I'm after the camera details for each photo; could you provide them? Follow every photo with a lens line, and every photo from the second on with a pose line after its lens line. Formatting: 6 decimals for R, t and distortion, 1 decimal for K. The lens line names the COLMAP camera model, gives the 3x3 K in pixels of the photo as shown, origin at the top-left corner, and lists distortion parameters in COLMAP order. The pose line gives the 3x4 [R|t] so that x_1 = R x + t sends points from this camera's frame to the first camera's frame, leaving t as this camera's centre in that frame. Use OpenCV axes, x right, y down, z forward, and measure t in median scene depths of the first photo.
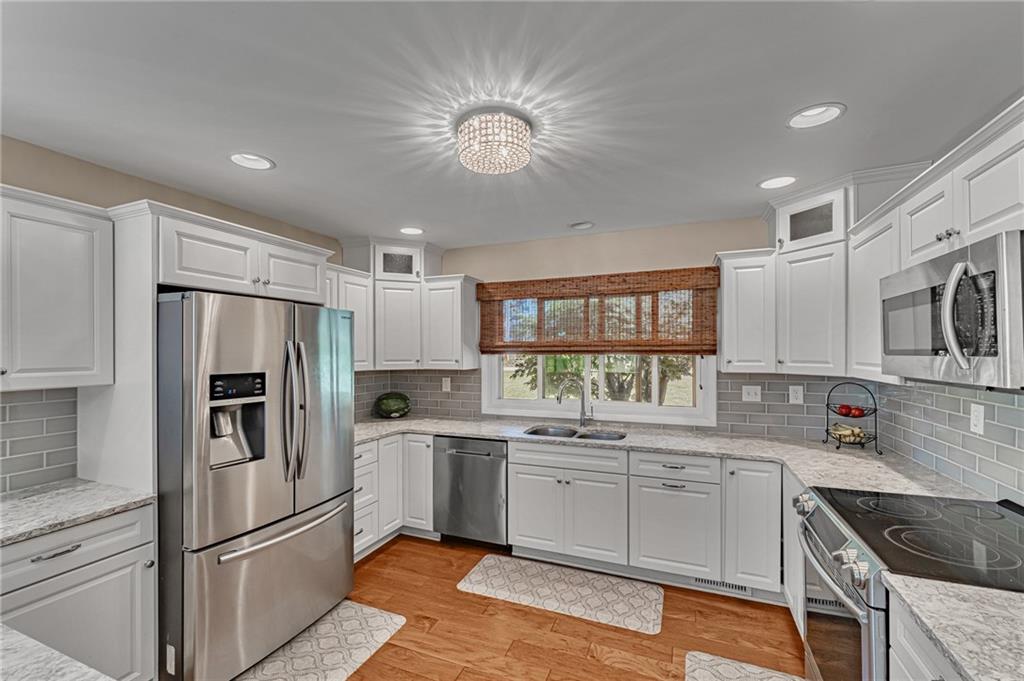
lens RADIAL K [[437.5, 0, 511.4], [0, 437.5, 351.6], [0, 0, 1]] dist [-0.000314, 0.000021]
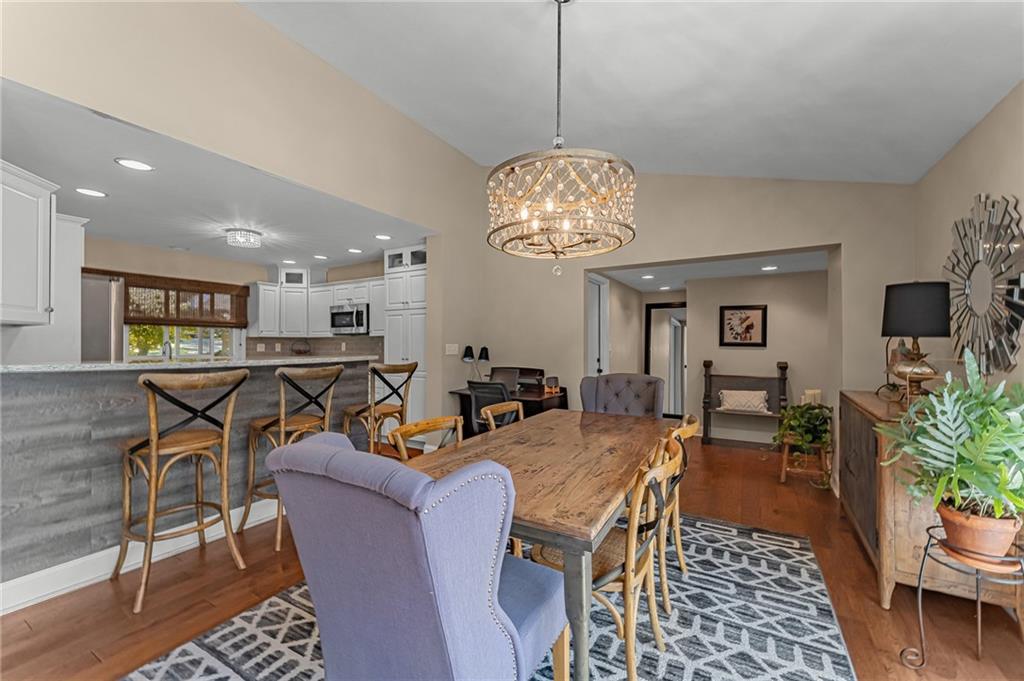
lens RADIAL K [[416.4, 0, 511.6], [0, 416.4, 337.1], [0, 0, 1]] dist [0.001591, 0.000266]
pose [[0.131575, 0.017074, 0.991159, -1.400558], [-0.001188, 0.999854, -0.017066, 0.085377], [-0.991305, 0.001068, 0.131576, -0.535085]]
